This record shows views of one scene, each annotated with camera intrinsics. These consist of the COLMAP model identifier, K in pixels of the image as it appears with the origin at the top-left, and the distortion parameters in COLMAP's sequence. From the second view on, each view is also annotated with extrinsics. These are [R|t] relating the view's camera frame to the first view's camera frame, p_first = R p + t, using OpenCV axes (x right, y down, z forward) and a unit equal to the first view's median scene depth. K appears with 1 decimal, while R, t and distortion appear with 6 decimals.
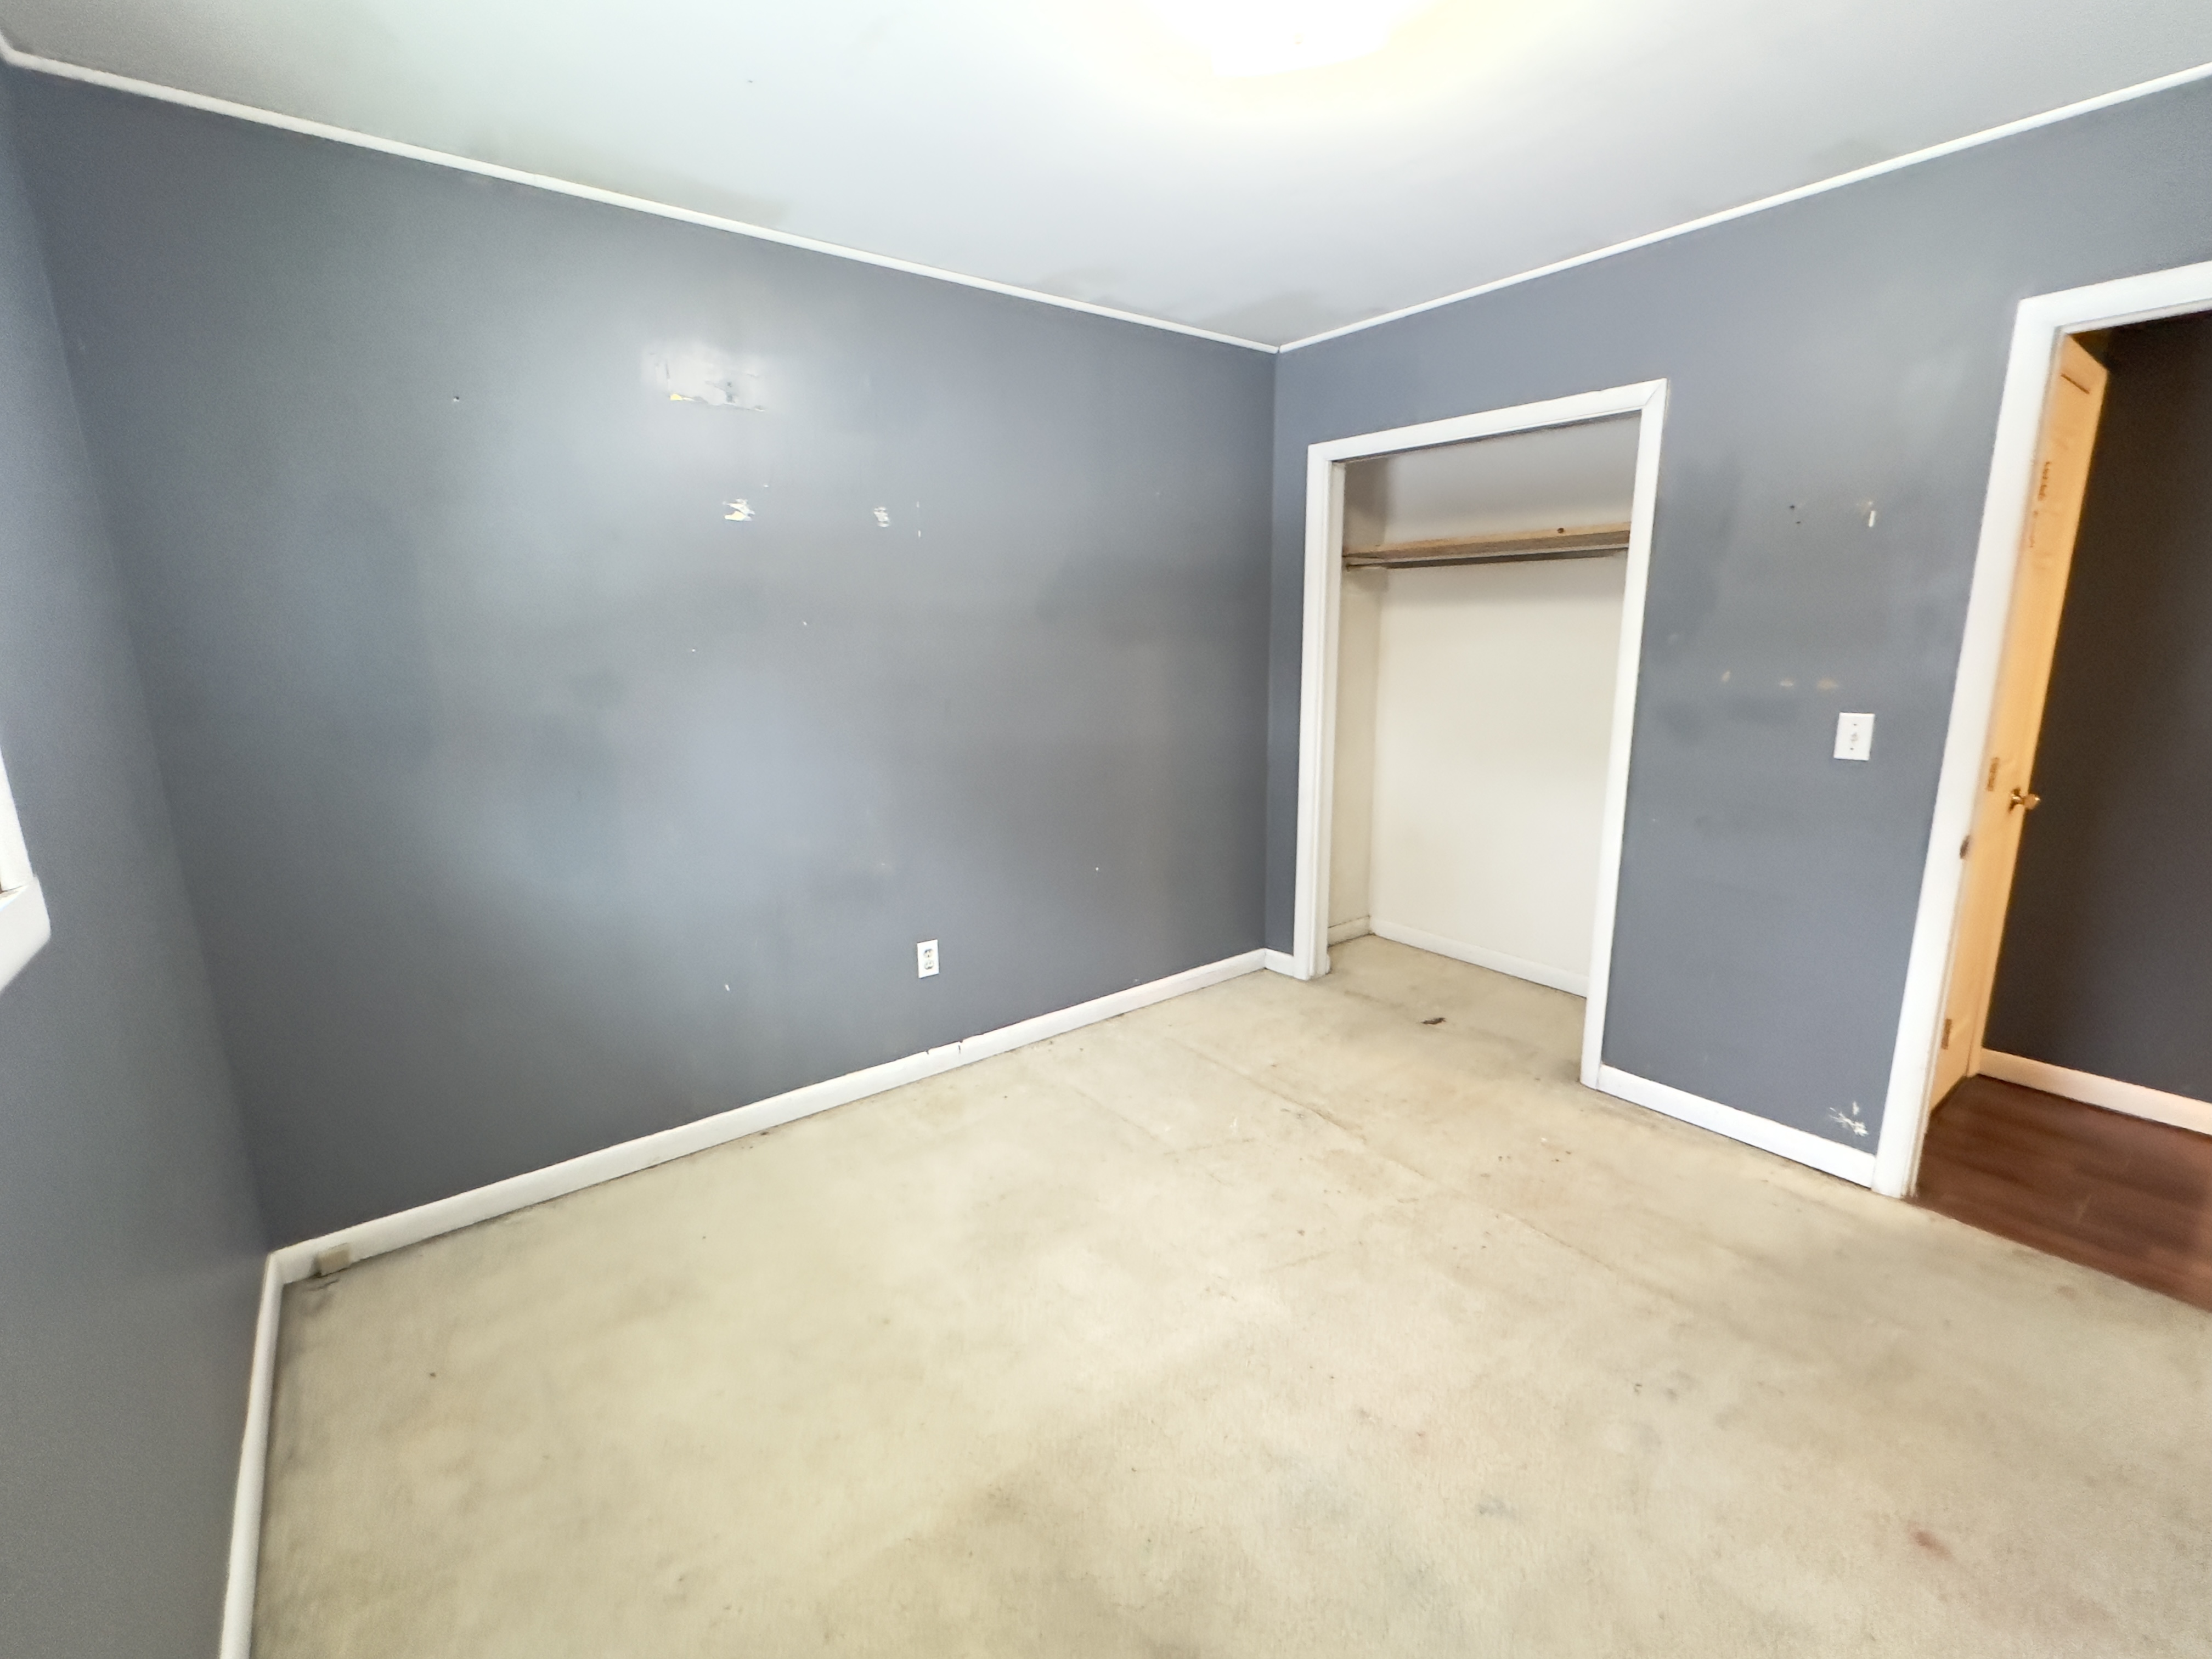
lens RADIAL K [[962.7, 0, 1103.0], [0, 962.7, 833.1], [0, 0, 1]] dist [-0.000188, 0.000160]
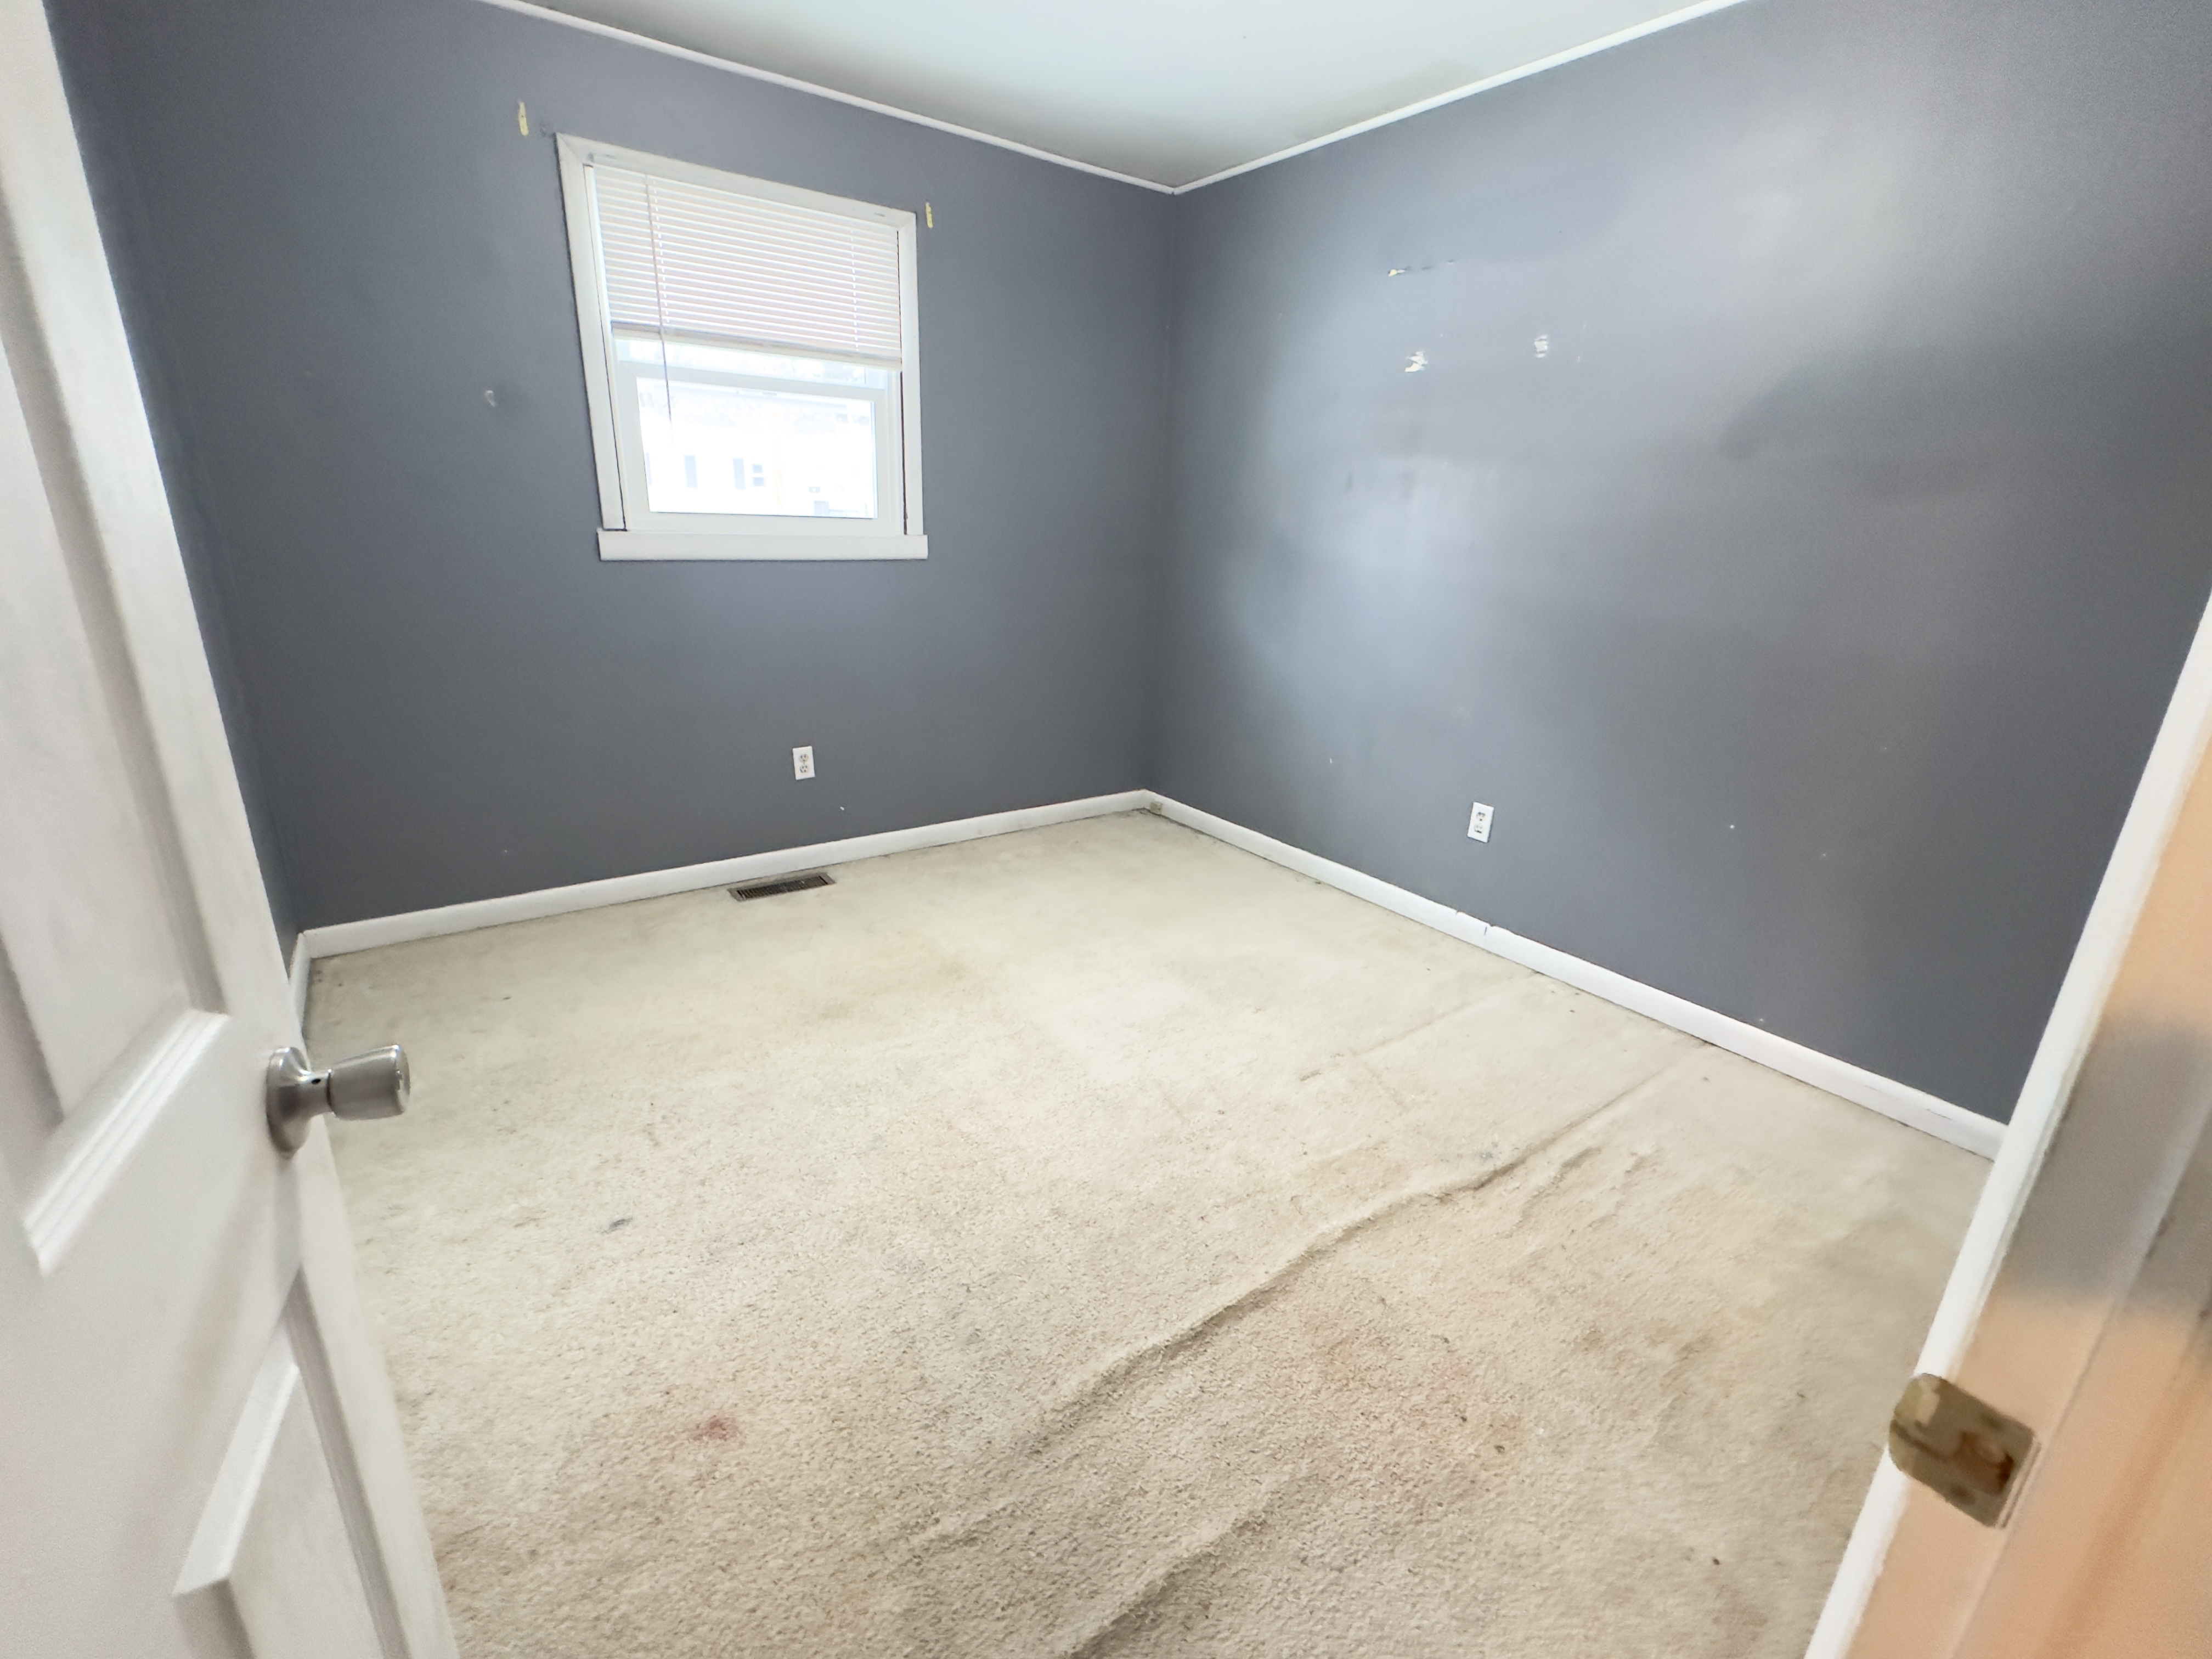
lens RADIAL K [[962.7, 0, 1103.0], [0, 962.7, 833.1], [0, 0, 1]] dist [-0.000188, 0.000160]
pose [[-0.033139, 0.331009, -0.943045, 0.887695], [-0.246863, 0.911617, 0.328653, -0.100777], [0.968484, 0.243694, 0.051504, 0.684196]]
